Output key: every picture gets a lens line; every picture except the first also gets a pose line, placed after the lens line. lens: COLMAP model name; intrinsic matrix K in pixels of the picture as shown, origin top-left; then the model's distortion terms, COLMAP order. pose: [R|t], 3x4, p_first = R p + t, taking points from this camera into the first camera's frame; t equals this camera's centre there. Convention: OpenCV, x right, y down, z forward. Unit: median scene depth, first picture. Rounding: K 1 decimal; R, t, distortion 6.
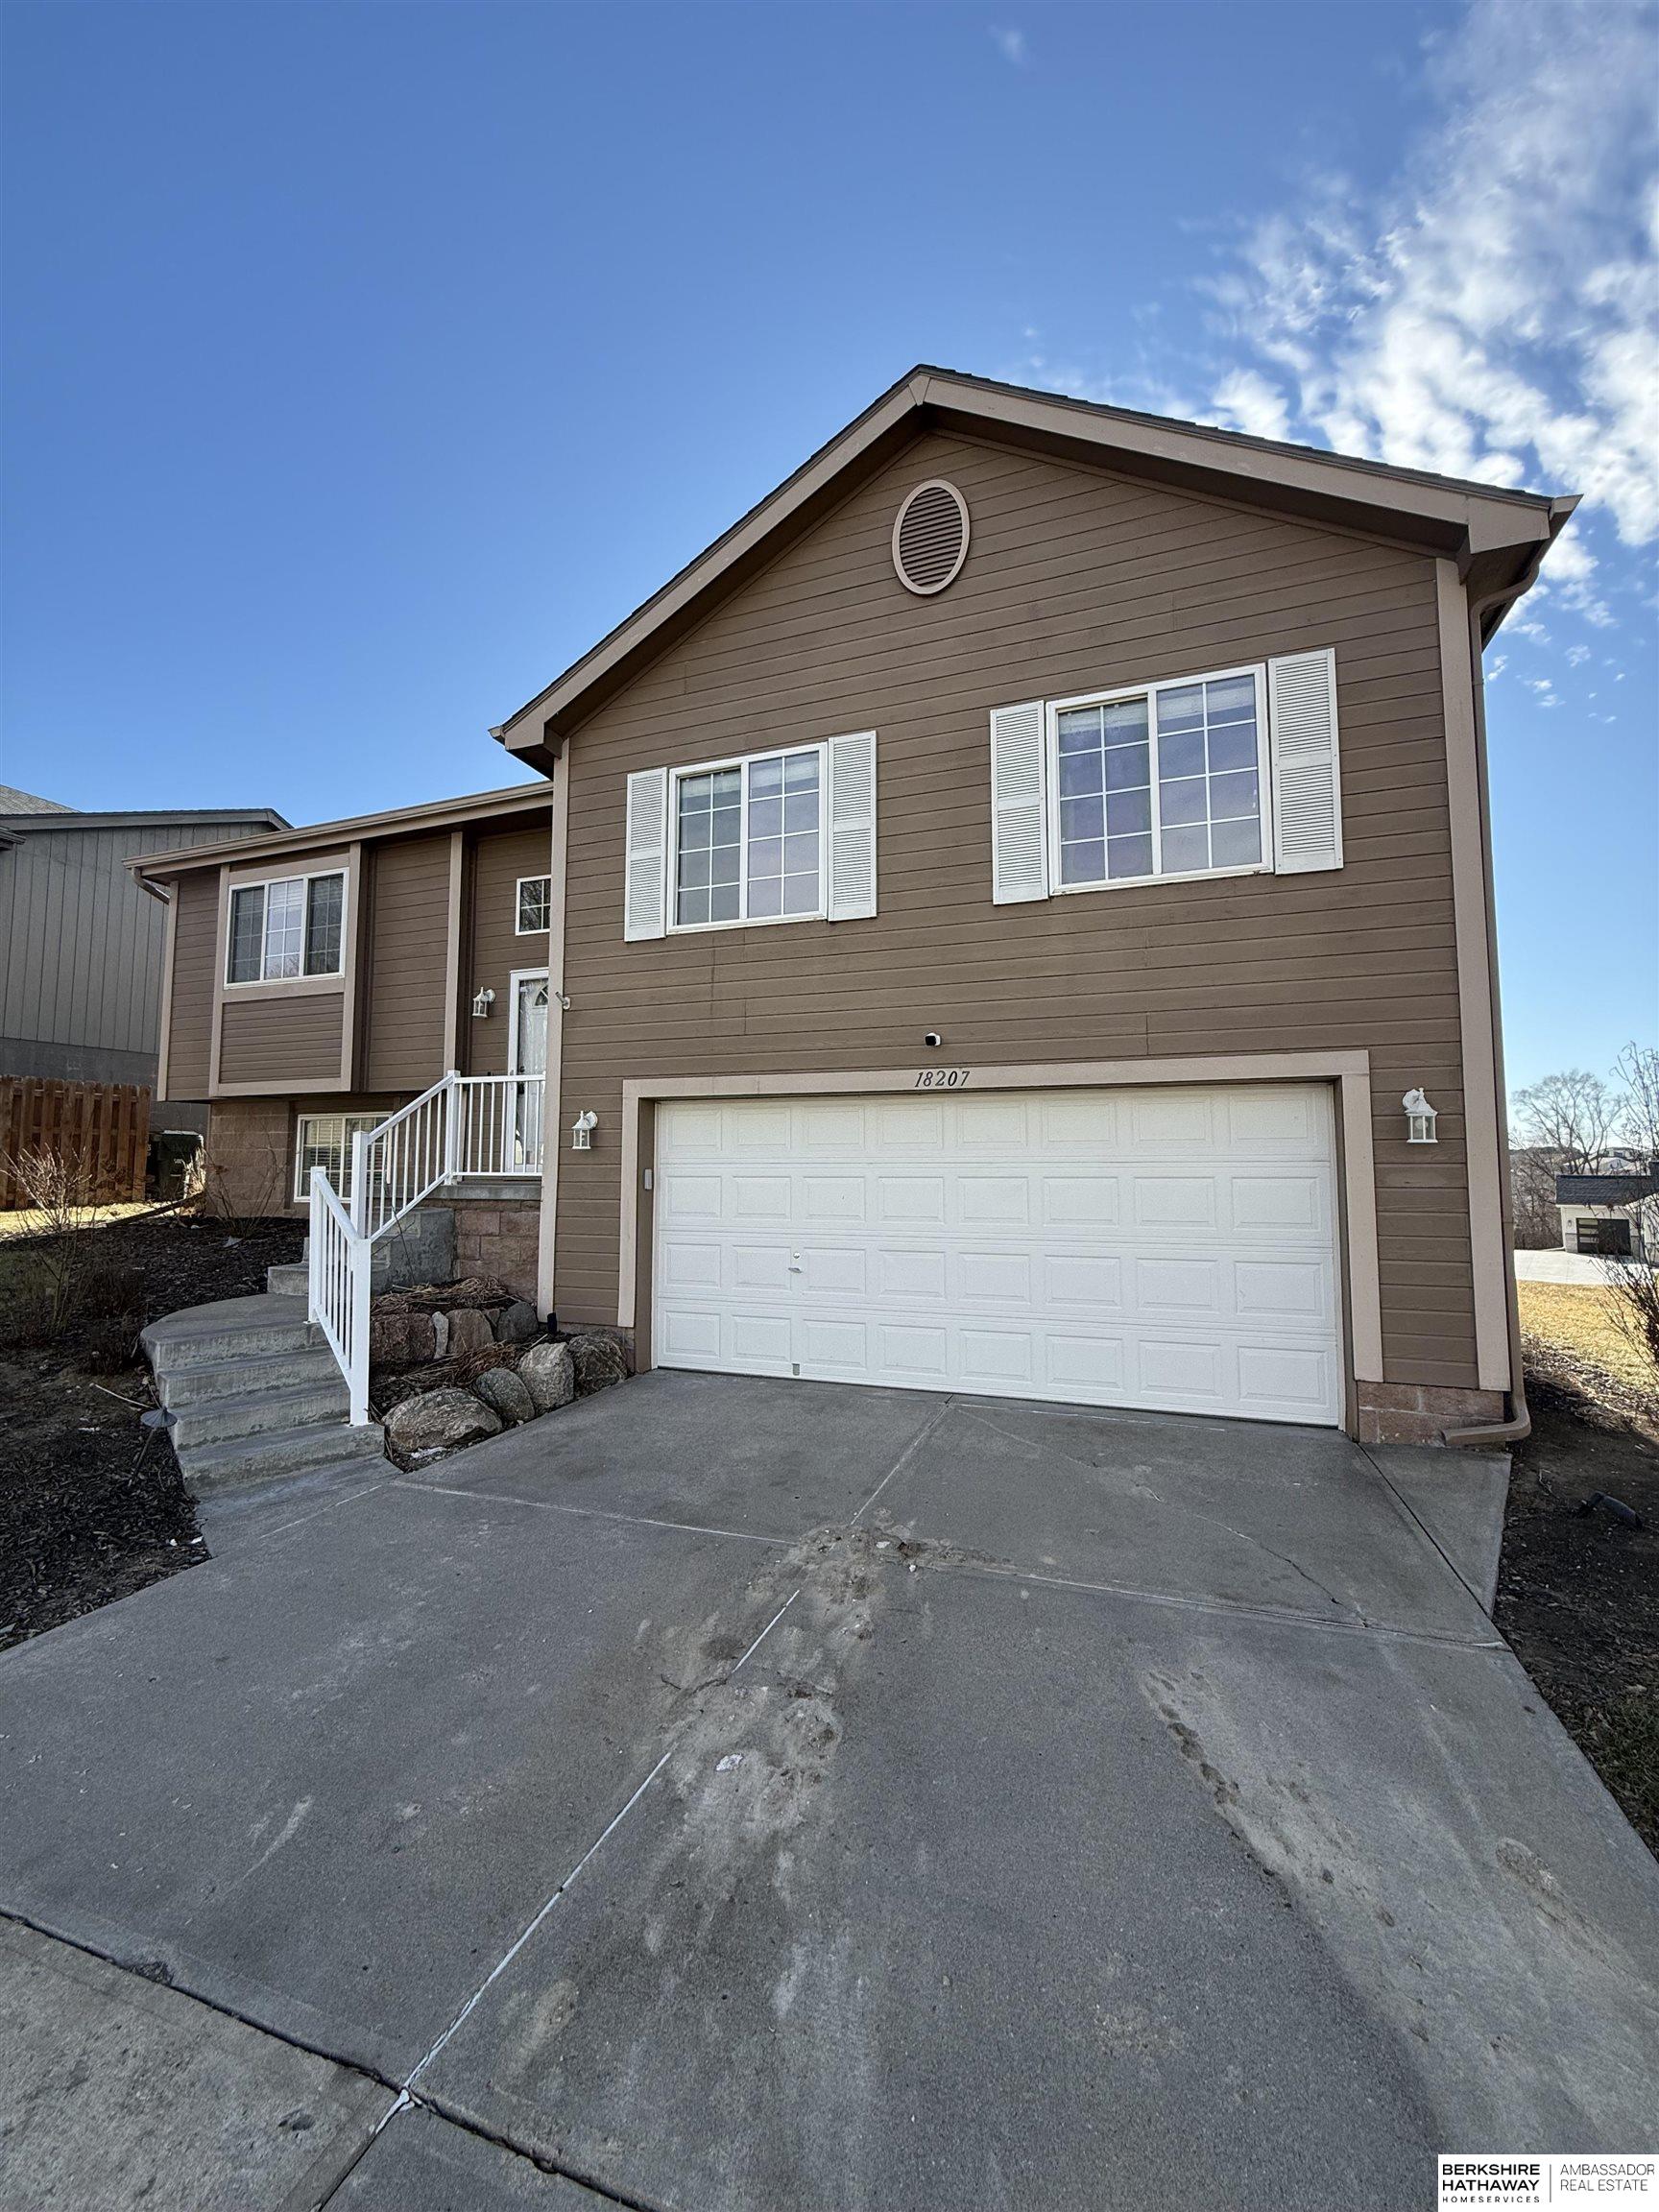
lens RADIAL K [[877.4, 0, 836.4], [0, 877.4, 1102.5], [0, 0, 1]] dist [-0.000468, -0.000121]
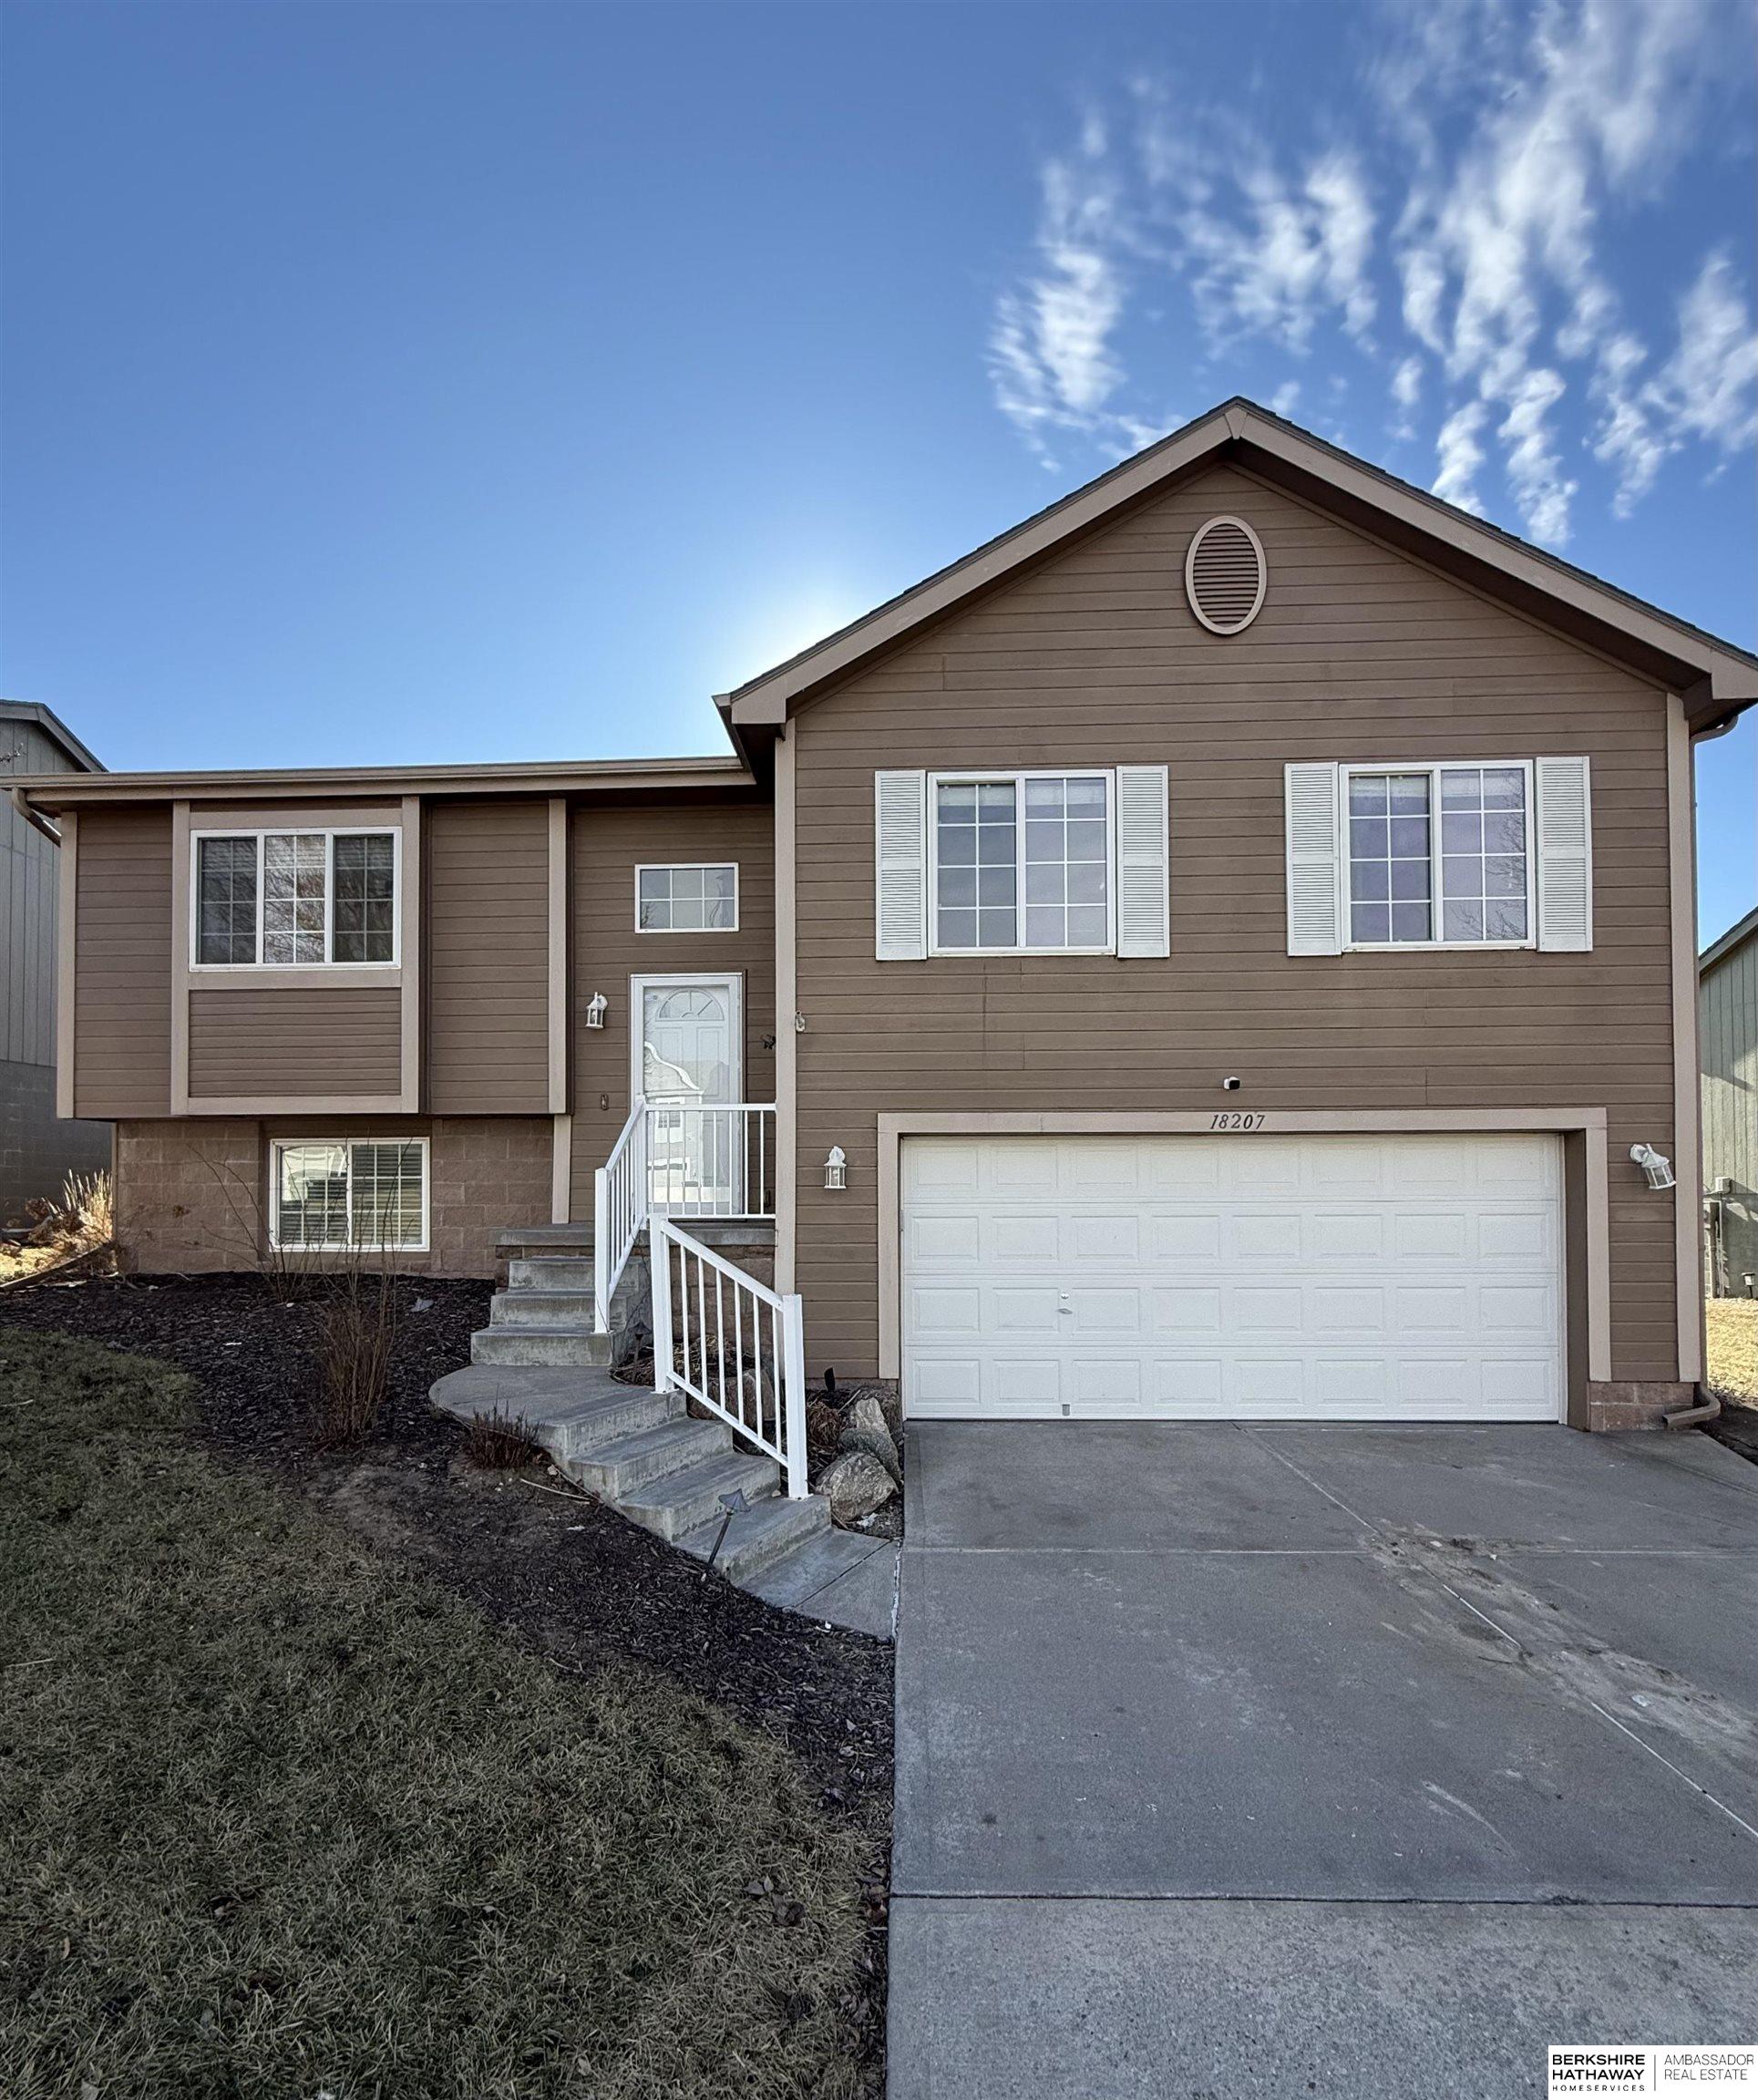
lens RADIAL K [[985.8, 0, 881.8], [0, 985.8, 1176.8], [0, 0, 1]] dist [-0.001550, 0.000436]
pose [[0.952147, 0.001355, 0.305636, -0.614717], [-0.018717, 0.998372, 0.053884, -0.016321], [-0.305066, -0.057026, 0.950622, 0.018238]]
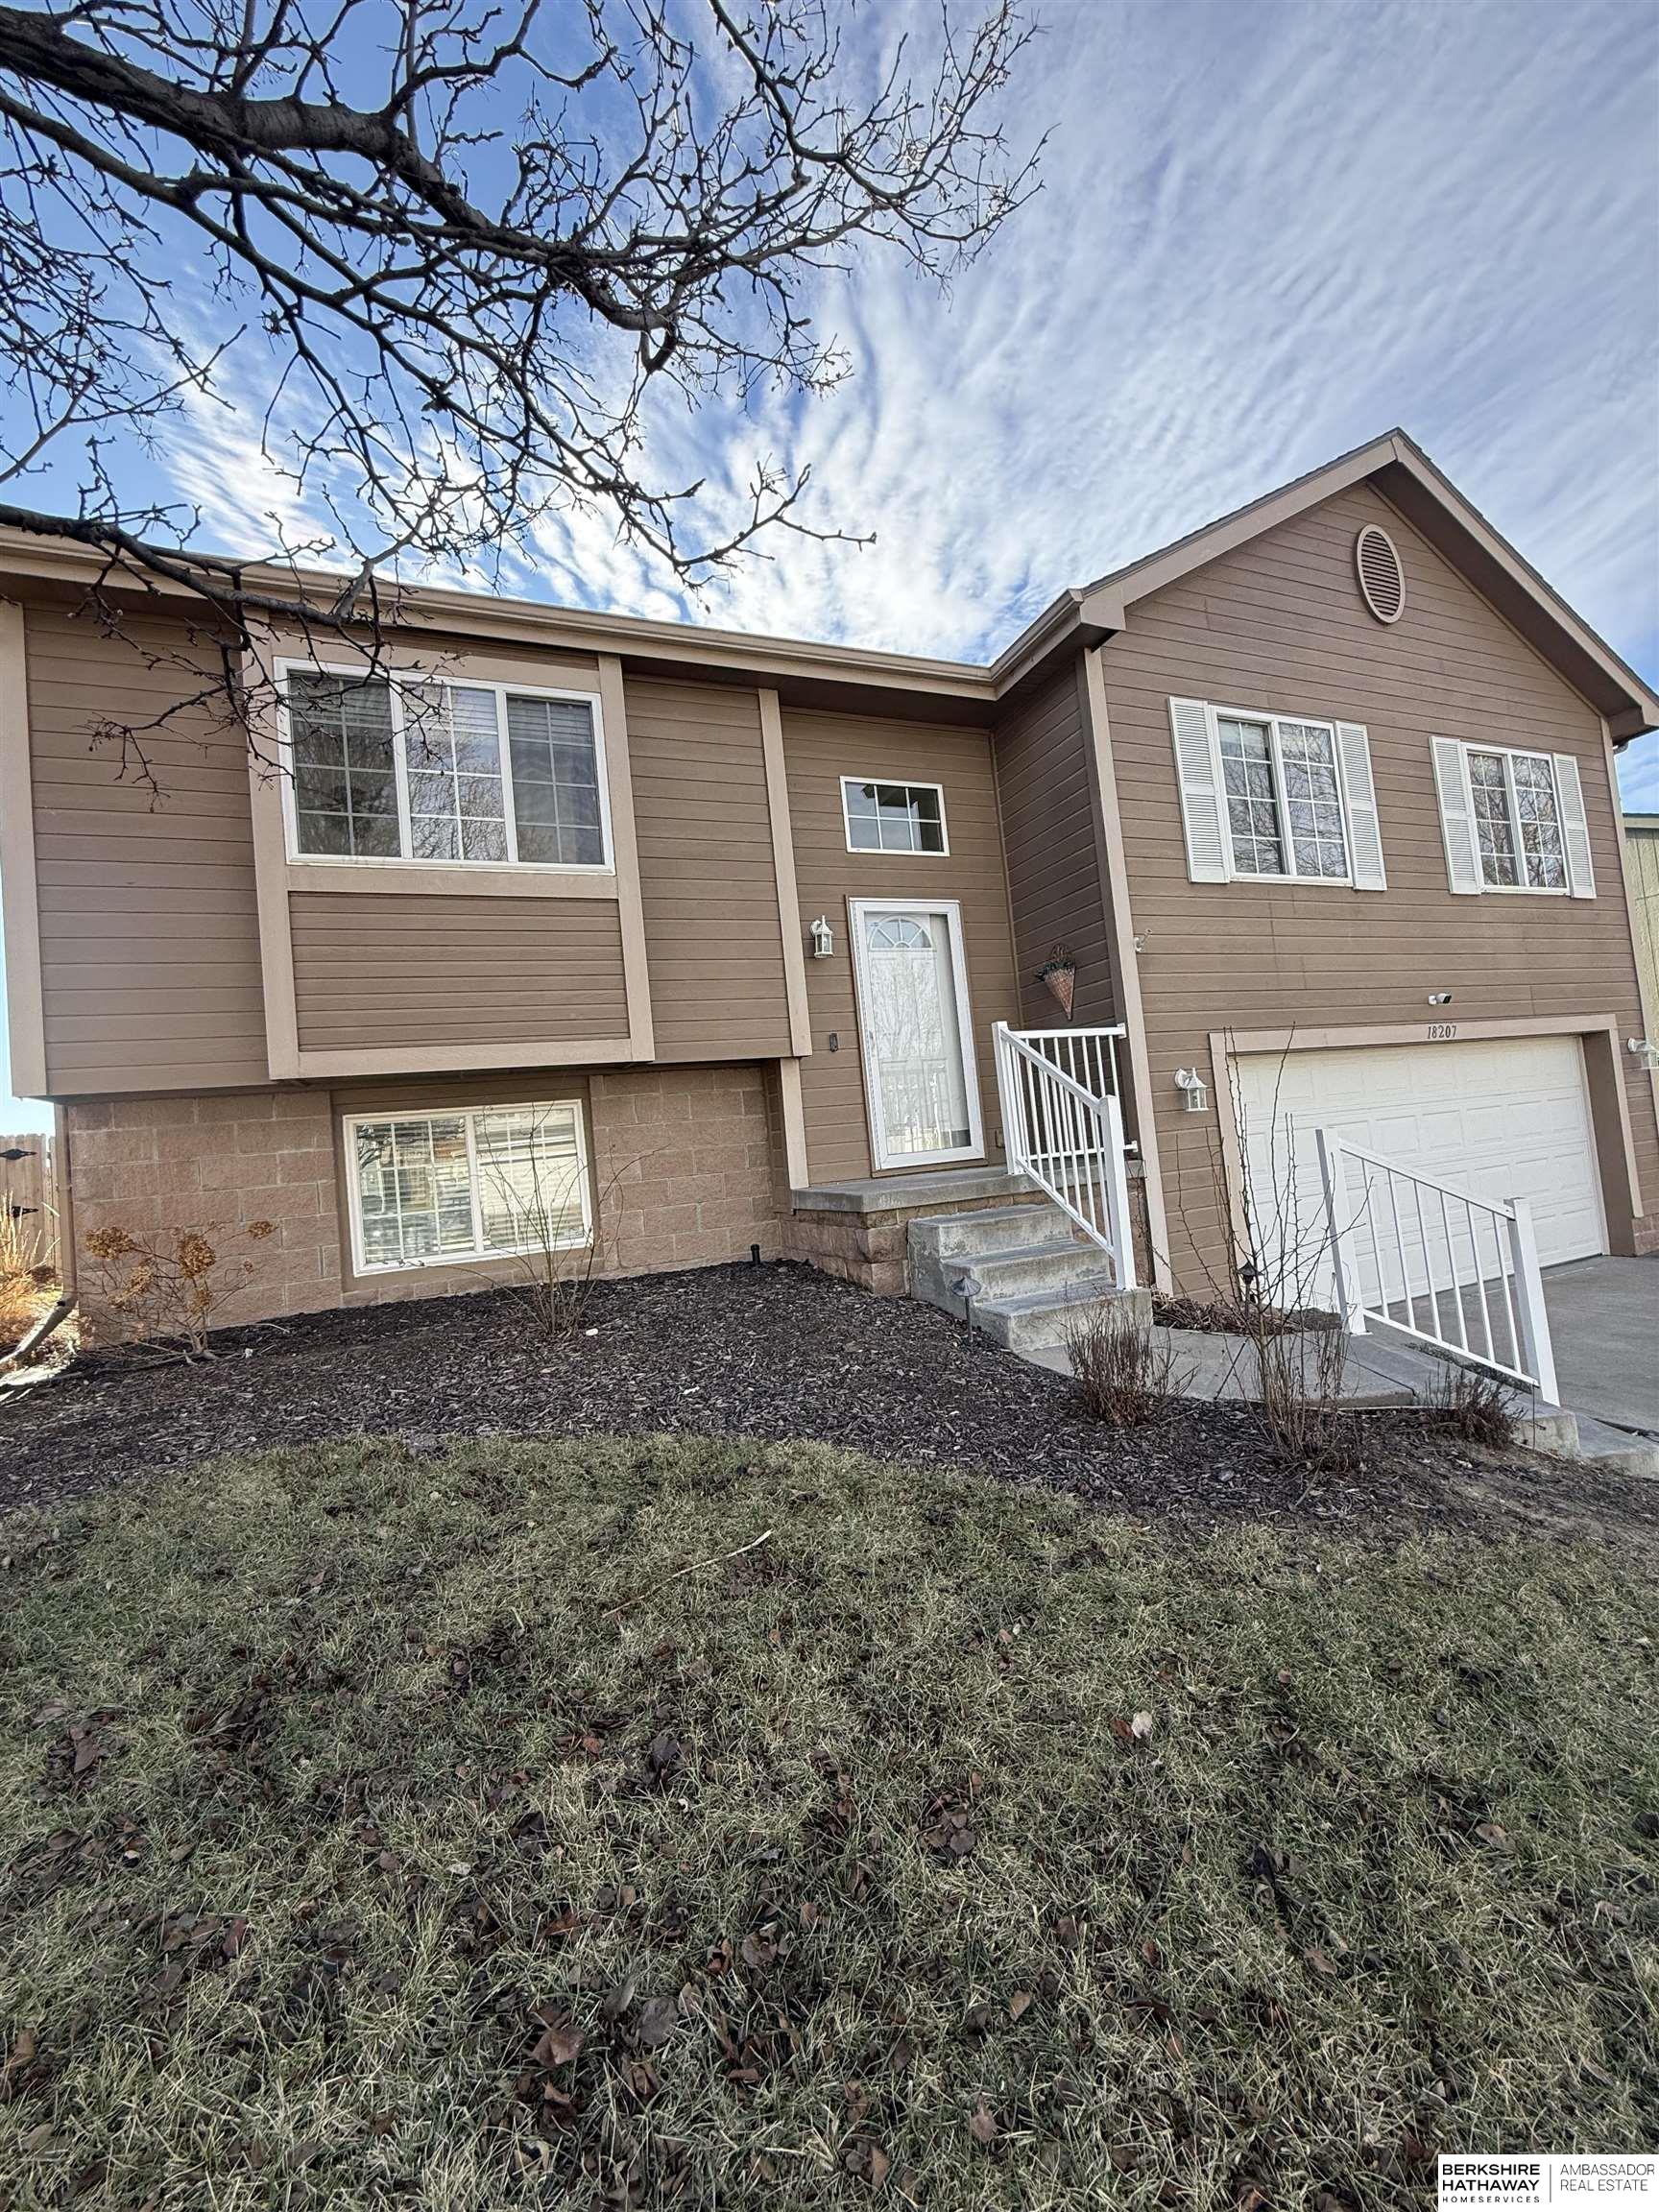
lens RADIAL K [[877.4, 0, 836.4], [0, 877.4, 1102.5], [0, 0, 1]] dist [-0.000468, -0.000121]
pose [[0.728947, -0.034657, 0.683692, -1.276099], [0.043190, 0.999056, 0.004594, 0.027696], [-0.683206, 0.026180, 0.729756, 0.669556]]
